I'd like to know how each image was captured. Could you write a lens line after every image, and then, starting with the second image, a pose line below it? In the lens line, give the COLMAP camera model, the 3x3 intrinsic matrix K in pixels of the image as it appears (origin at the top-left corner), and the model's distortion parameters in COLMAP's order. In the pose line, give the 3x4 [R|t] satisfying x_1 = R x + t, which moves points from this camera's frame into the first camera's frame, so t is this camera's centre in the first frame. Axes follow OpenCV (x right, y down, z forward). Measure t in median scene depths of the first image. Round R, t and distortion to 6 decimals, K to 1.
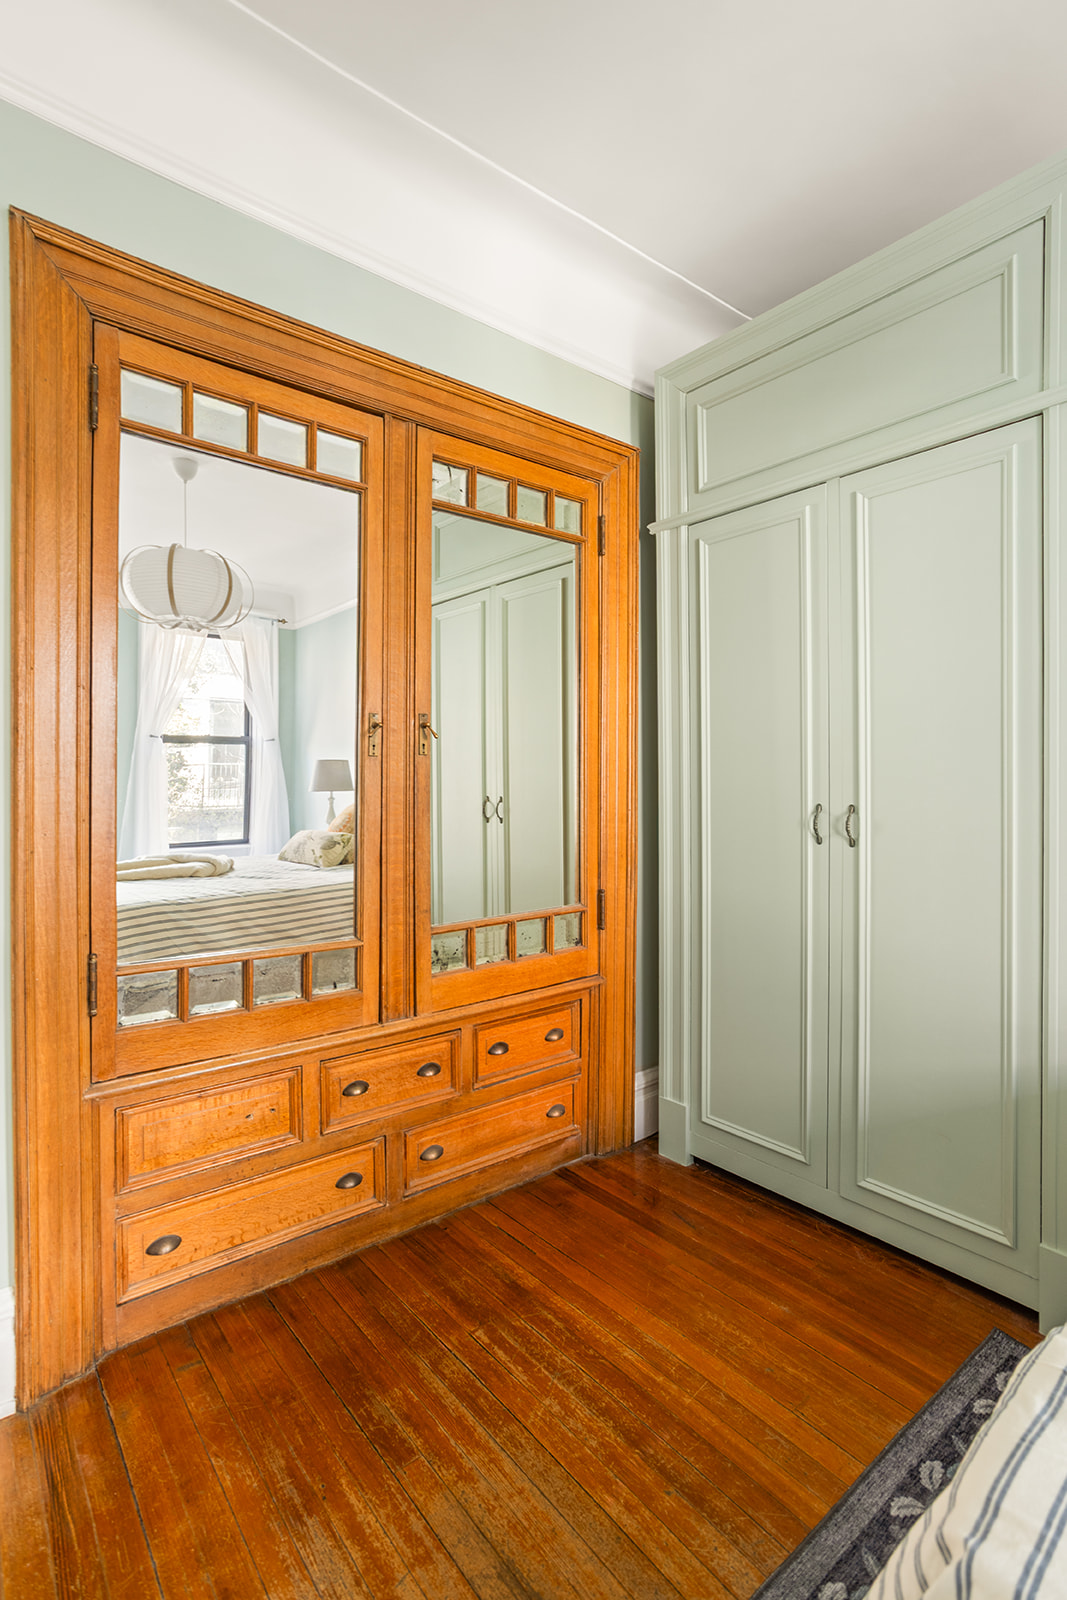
lens RADIAL K [[765.2, 0, 533.5], [0, 765.2, 800.0], [0, 0, 1]] dist [-0.001424, -0.000084]
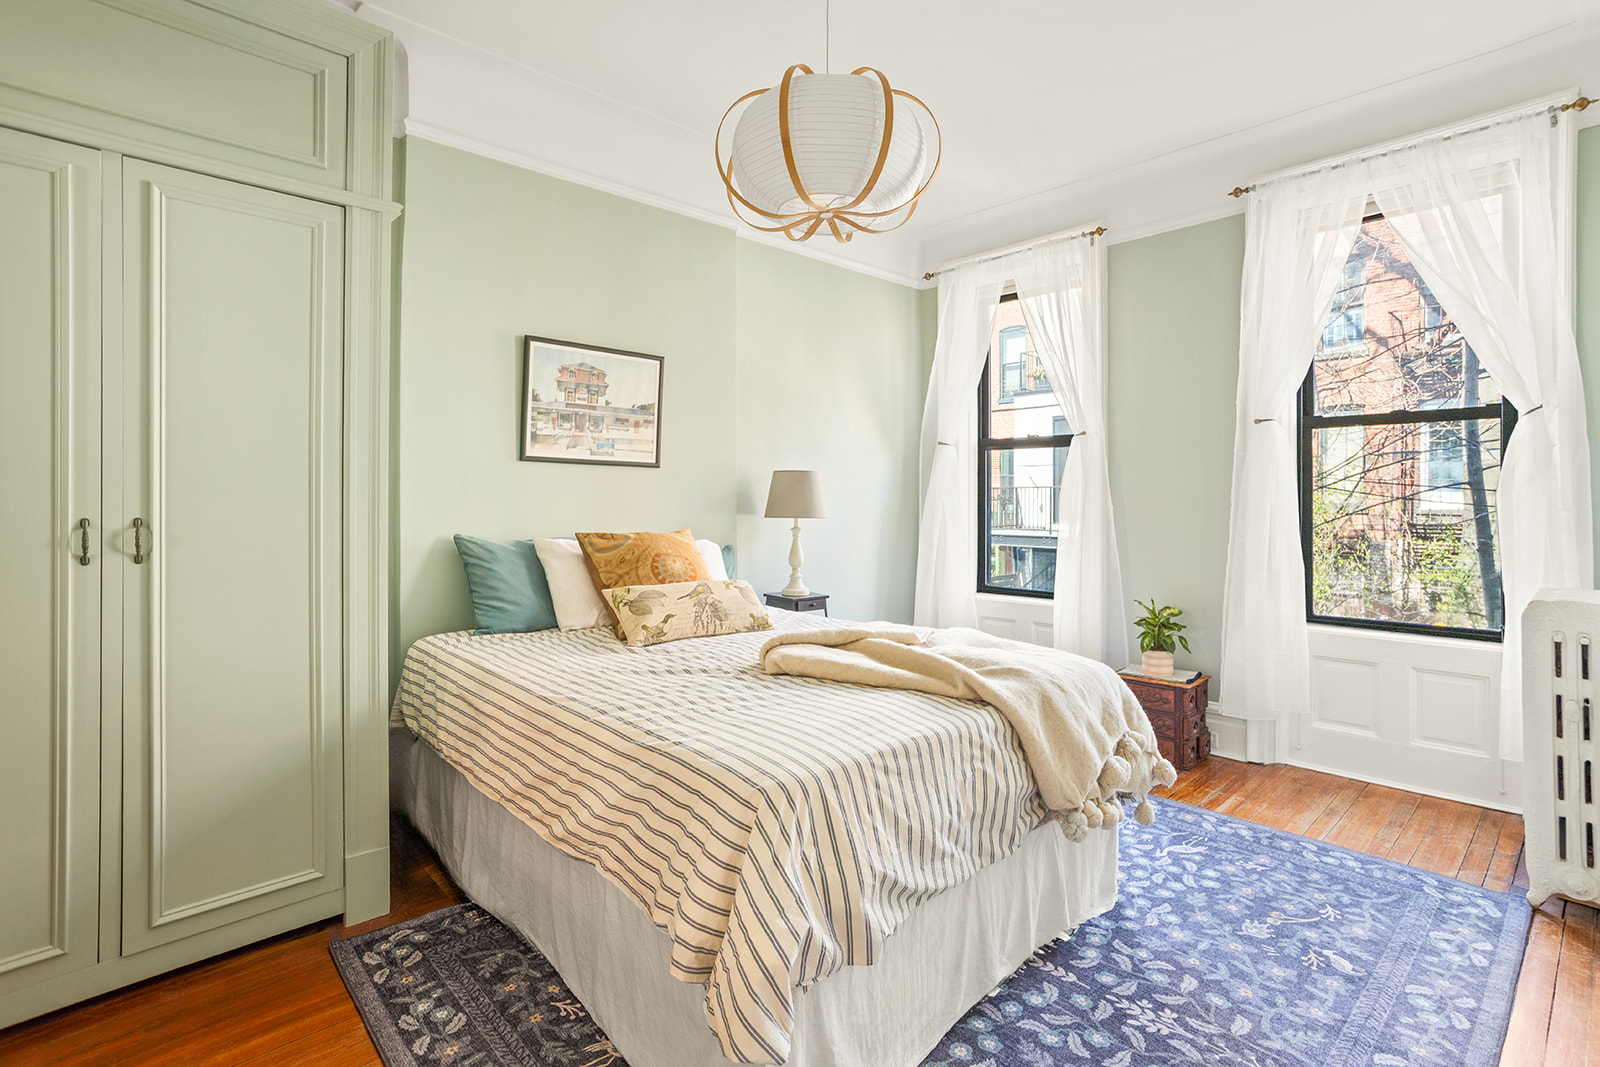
lens RADIAL K [[765.2, 0, 799.5], [0, 765.2, 500.5], [0, 0, 1]] dist [-0.001424, -0.000084]
pose [[-0.046358, -0.010517, 0.998870, -0.540793], [0.026604, 0.999577, 0.011759, -0.003612], [-0.998571, 0.027119, -0.046059, 0.249864]]
